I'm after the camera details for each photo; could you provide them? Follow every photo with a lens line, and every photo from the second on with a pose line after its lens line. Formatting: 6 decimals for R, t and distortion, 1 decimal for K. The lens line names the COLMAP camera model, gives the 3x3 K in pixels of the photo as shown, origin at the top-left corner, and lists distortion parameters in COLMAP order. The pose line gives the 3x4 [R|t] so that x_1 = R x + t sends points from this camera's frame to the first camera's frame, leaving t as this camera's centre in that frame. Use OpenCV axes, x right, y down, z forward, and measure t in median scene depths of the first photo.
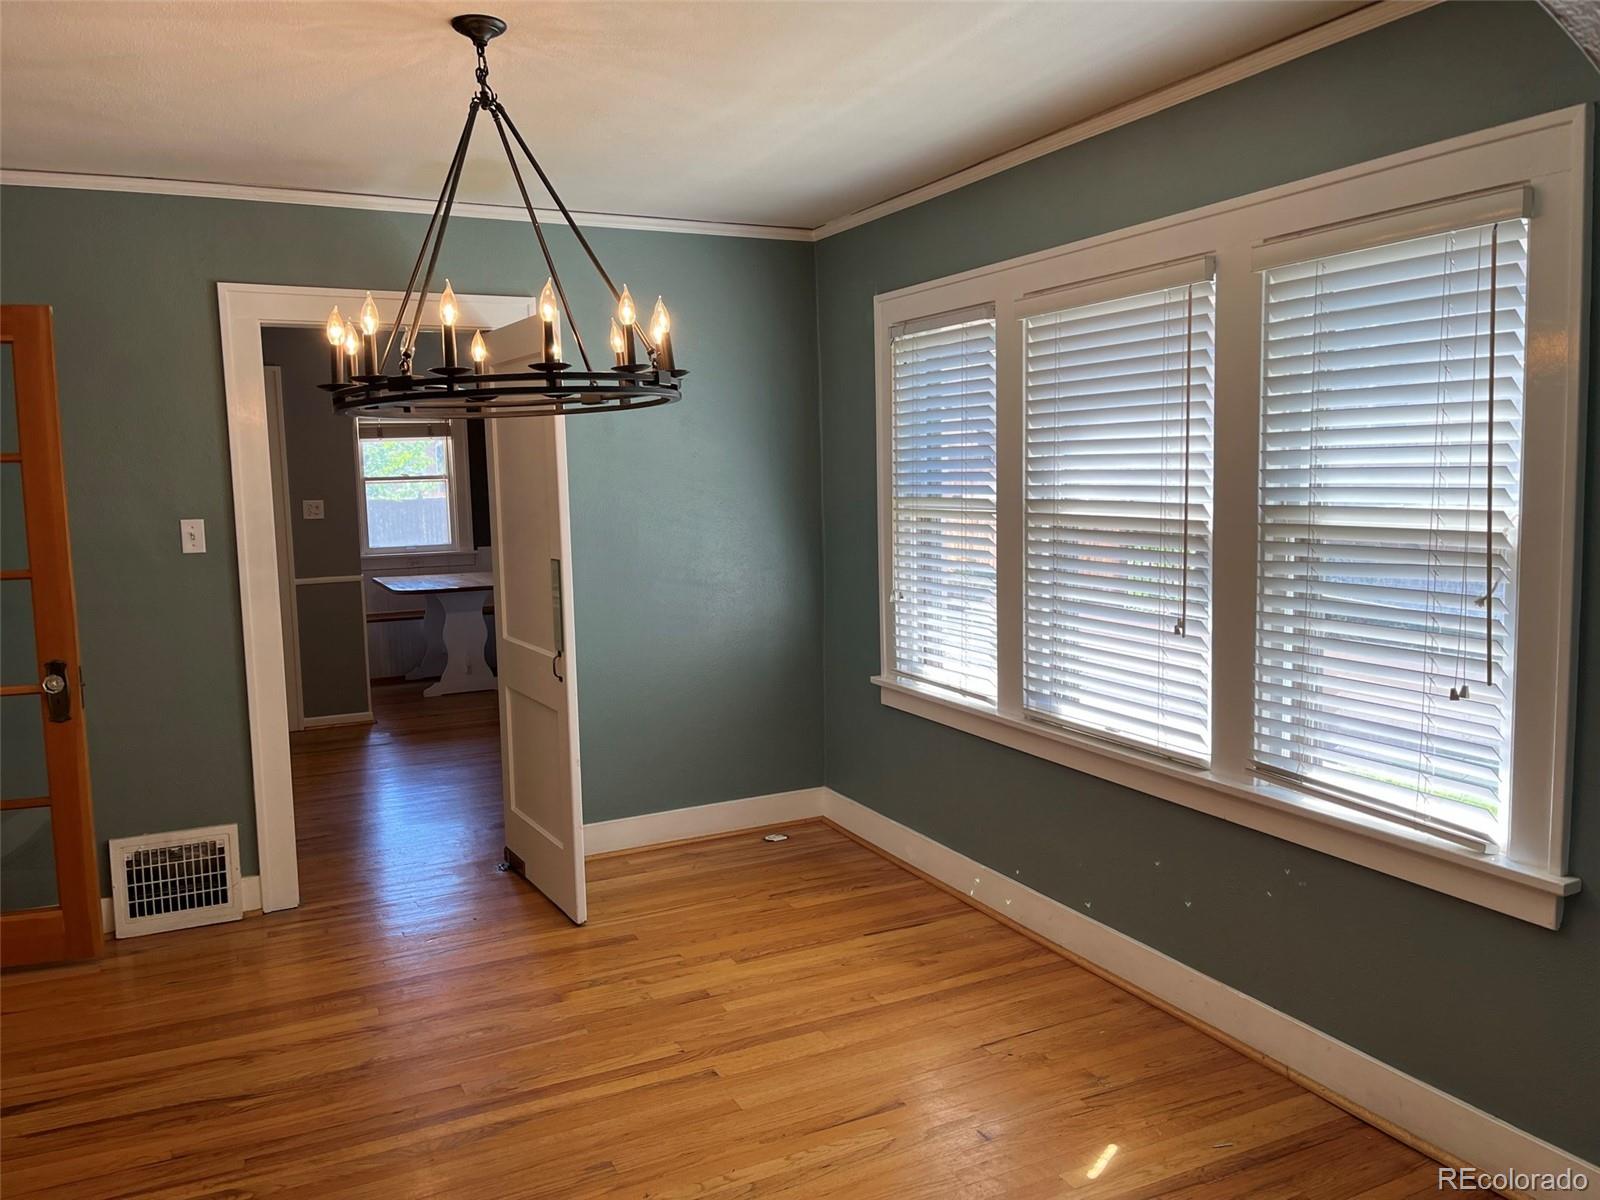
lens RADIAL K [[1215.5, 0, 809.2], [0, 1215.5, 599.8], [0, 0, 1]] dist [0.071149, -0.086787]
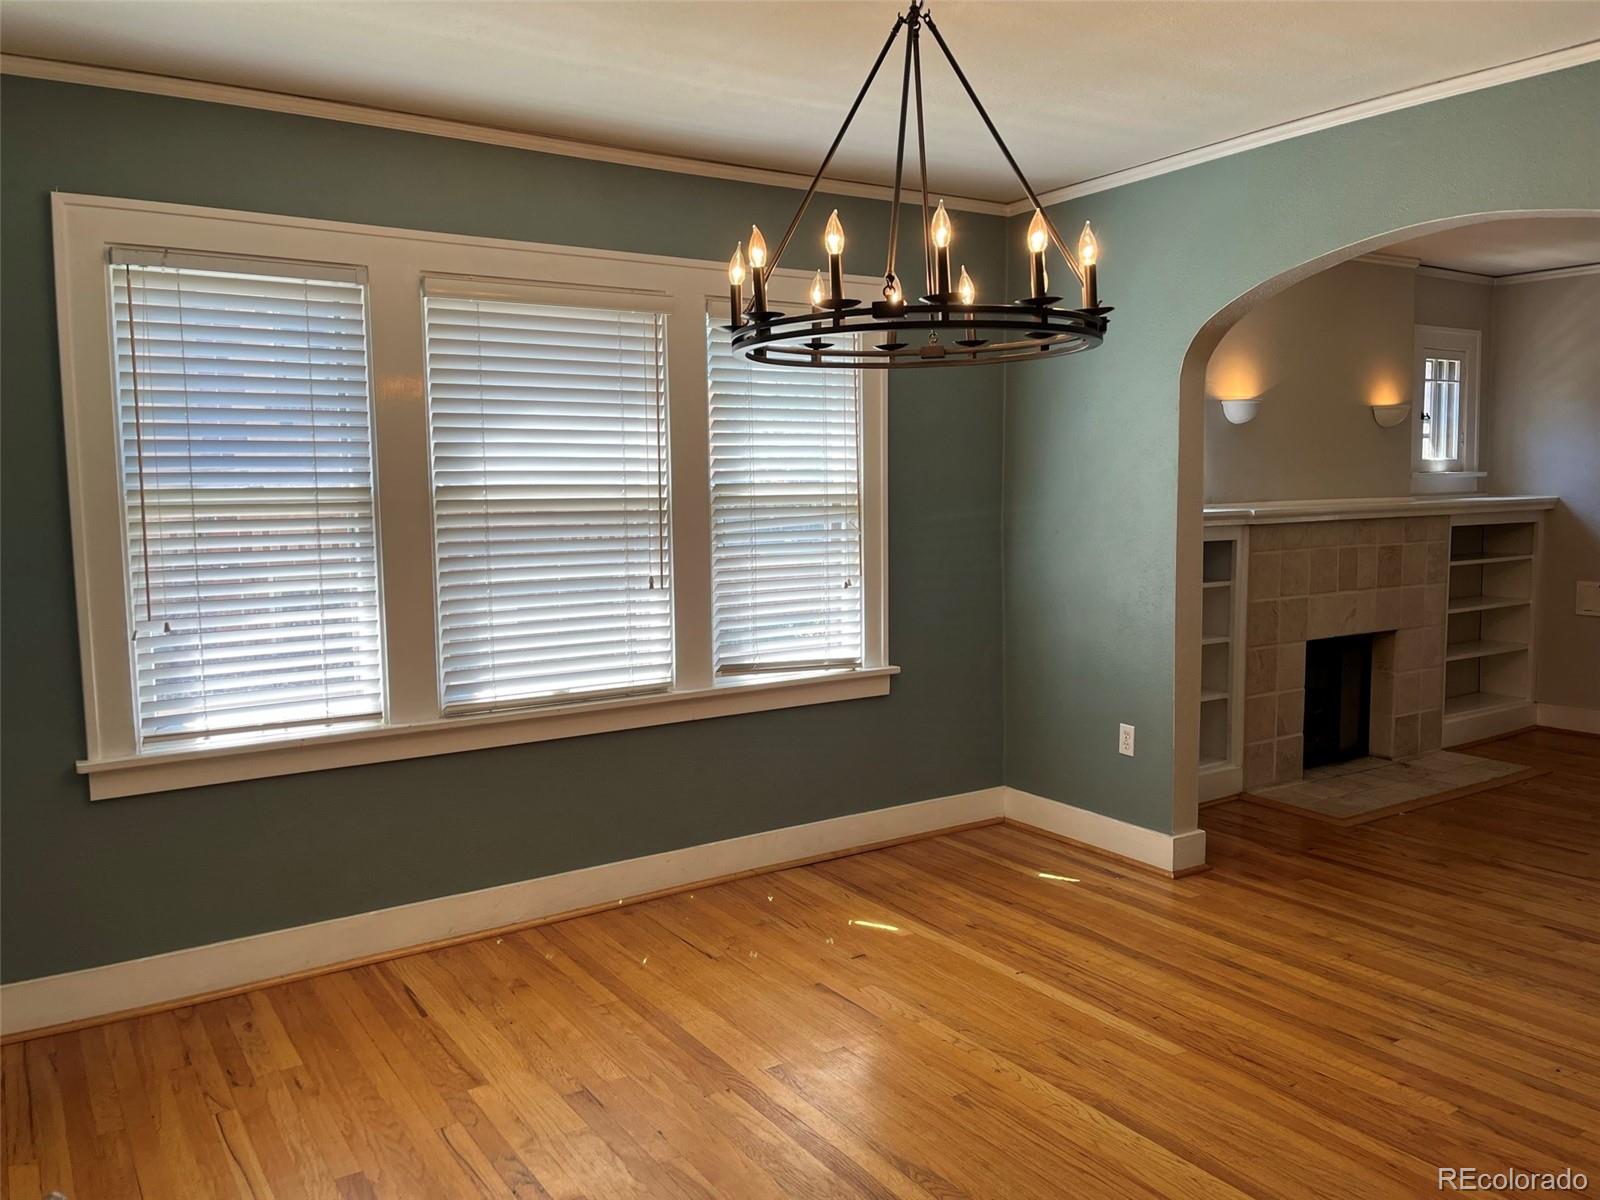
lens RADIAL K [[1215.5, 0, 777.6], [0, 1215.5, 583.9], [0, 0, 1]] dist [0.071149, -0.086787]
pose [[-0.110879, -0.064739, 0.991723, -0.879688], [0.121316, 0.989532, 0.078160, -0.053798], [-0.986402, 0.128978, -0.101864, 0.920460]]
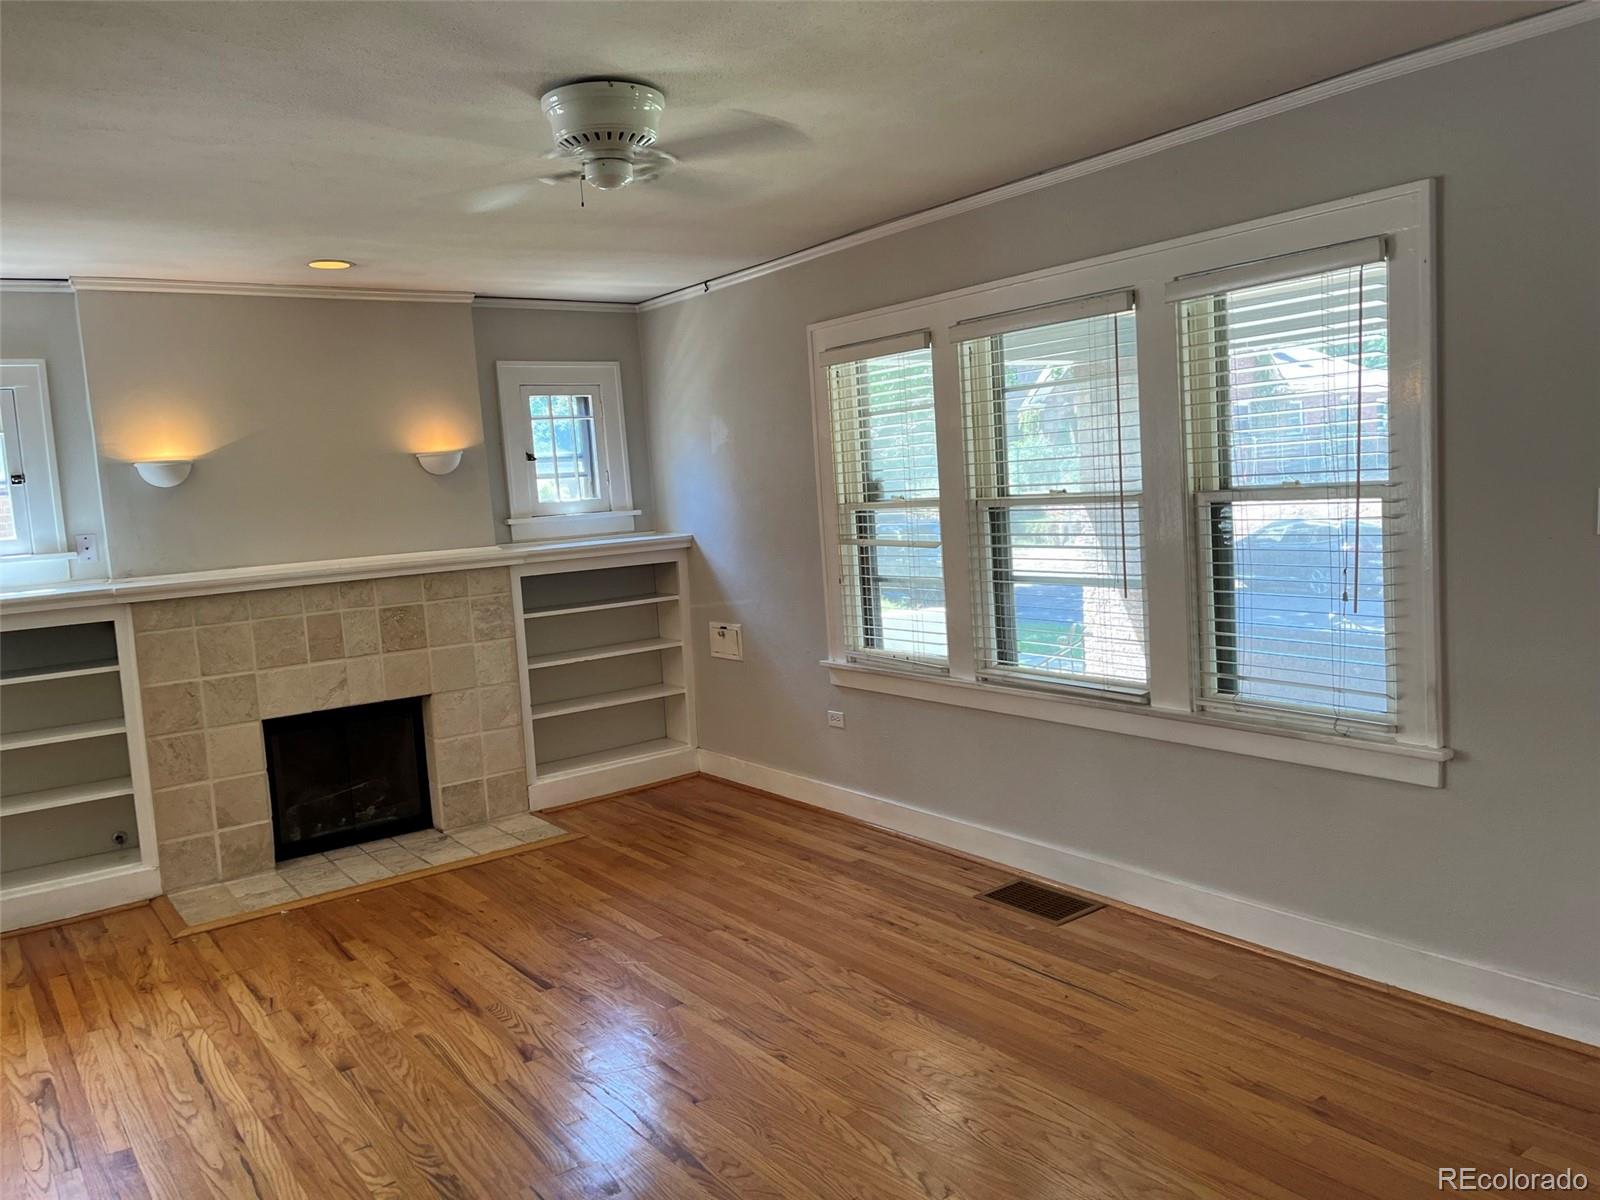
lens RADIAL K [[1215.5, 0, 803.7], [0, 1215.5, 598.6], [0, 0, 1]] dist [0.071149, -0.086787]
pose [[-0.169005, -0.068750, 0.983215, -0.917239], [0.172004, 0.980199, 0.098105, 0.051255], [-0.970491, 0.185697, -0.153833, -0.322068]]
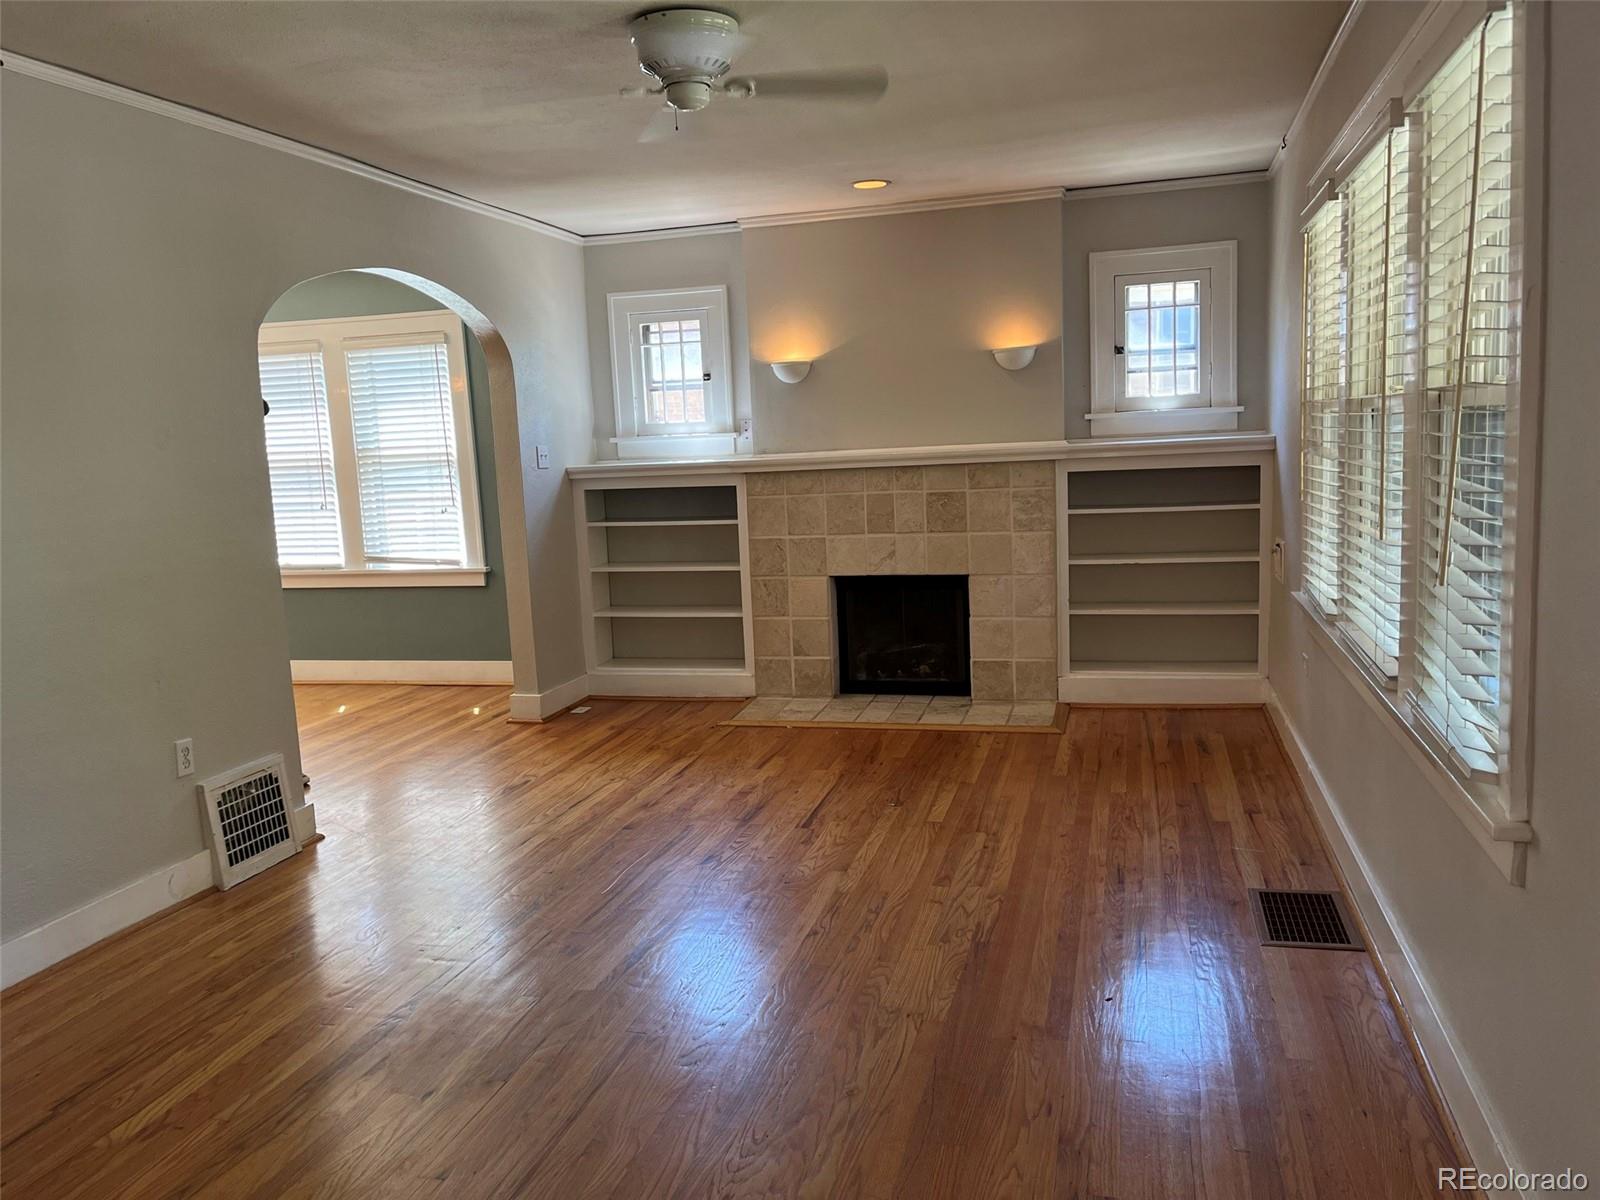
lens RADIAL K [[1215.5, 0, 795.5], [0, 1215.5, 601.2], [0, 0, 1]] dist [0.071149, -0.086787]
pose [[0.666718, -0.113748, 0.736579, -0.726053], [0.113804, 0.992233, 0.050217, 0.166074], [-0.736571, 0.050345, 0.674484, -1.043139]]
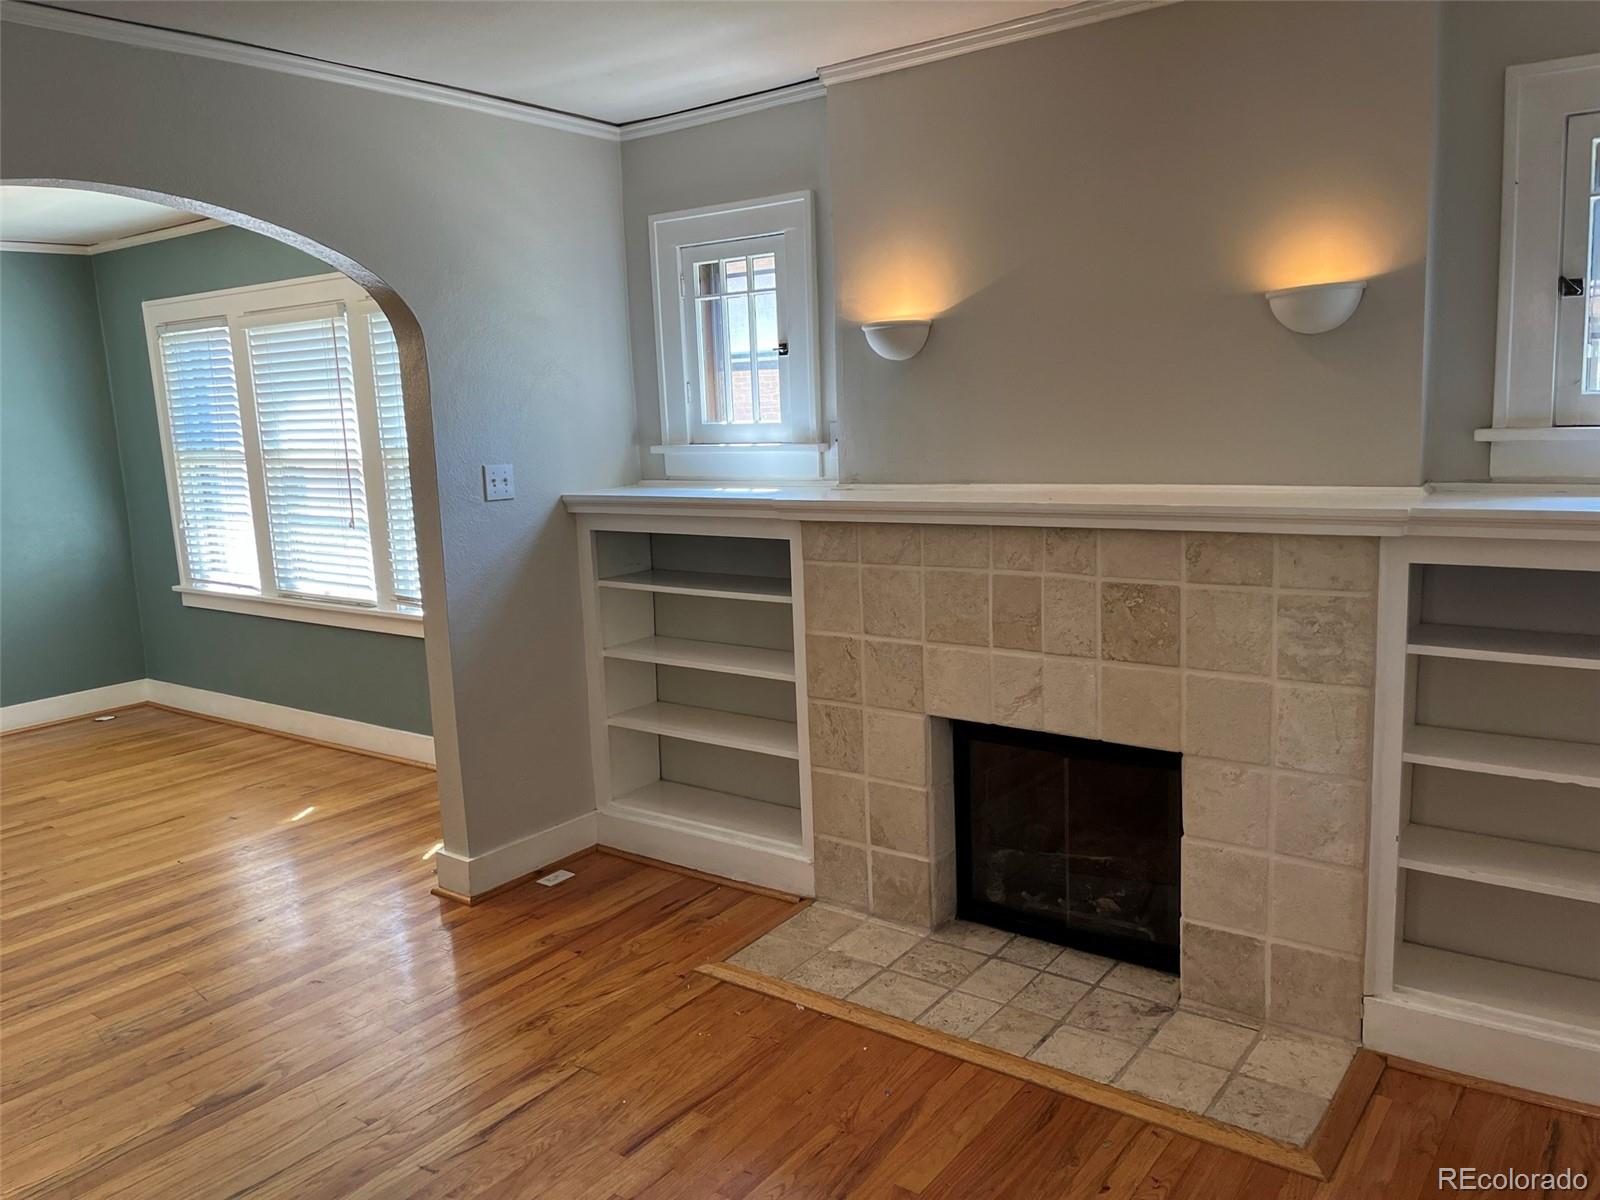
lens RADIAL K [[1215.5, 0, 800.3], [0, 1215.5, 599.2], [0, 0, 1]] dist [0.071149, -0.086787]
pose [[0.892996, -0.089477, 0.441081, 0.093993], [0.072322, 0.995831, 0.055593, 0.071313], [-0.444216, -0.017744, 0.895744, -0.713697]]
